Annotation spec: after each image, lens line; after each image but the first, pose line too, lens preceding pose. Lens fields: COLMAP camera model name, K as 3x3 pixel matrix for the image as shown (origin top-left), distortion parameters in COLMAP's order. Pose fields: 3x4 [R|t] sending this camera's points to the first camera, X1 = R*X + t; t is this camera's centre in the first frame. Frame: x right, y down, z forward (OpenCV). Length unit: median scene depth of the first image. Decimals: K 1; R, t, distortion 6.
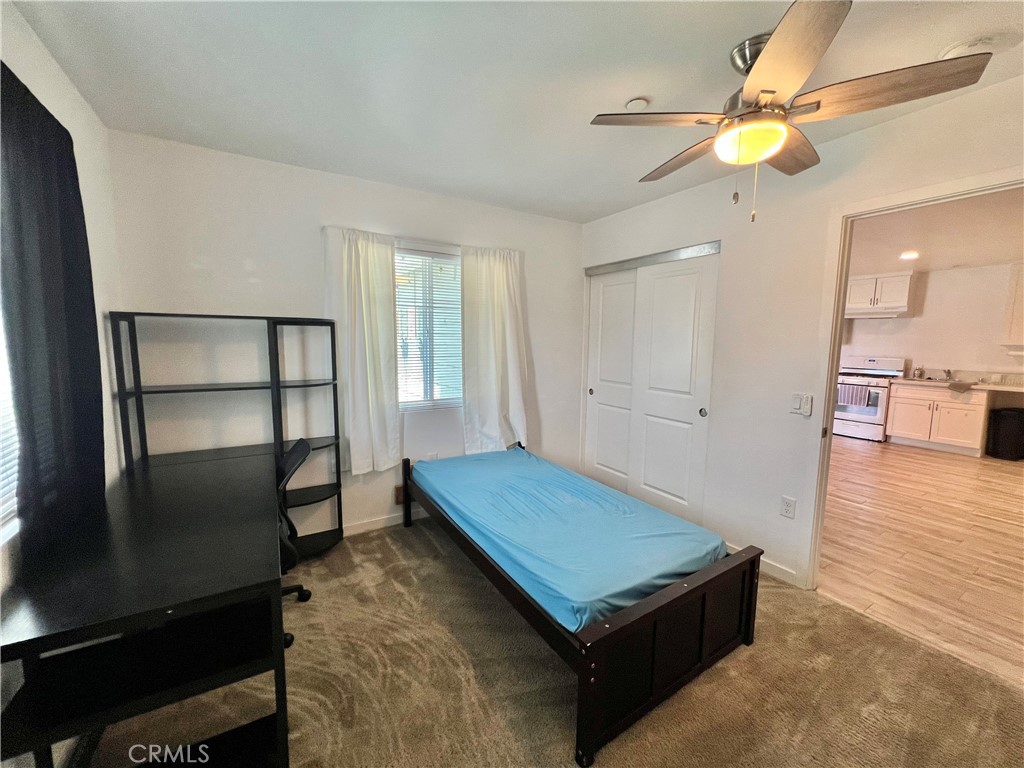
lens RADIAL K [[408.6, 0, 510.6], [0, 408.6, 383.8], [0, 0, 1]] dist [-0.003189, 0.000869]
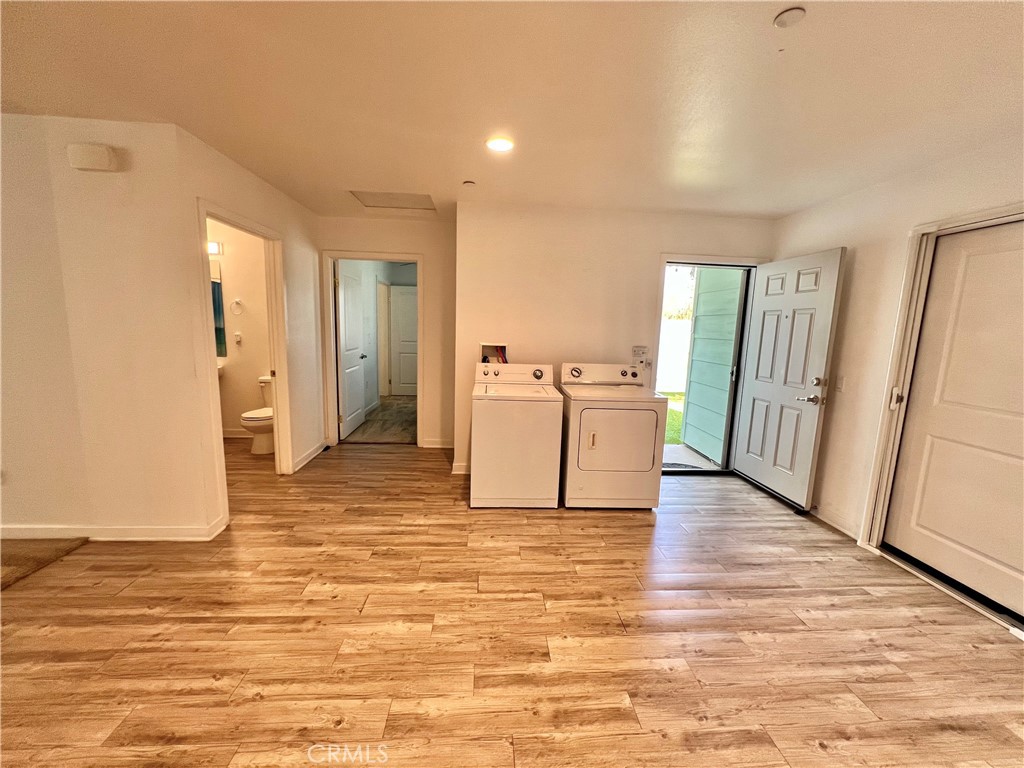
lens RADIAL K [[408.6, 0, 511.4], [0, 408.6, 382.1], [0, 0, 1]] dist [-0.003189, 0.000869]
pose [[-0.470593, 0.096108, -0.877101, 1.009311], [-0.139769, 0.973380, 0.181649, -0.096546], [0.871210, 0.208074, -0.444632, 0.996248]]
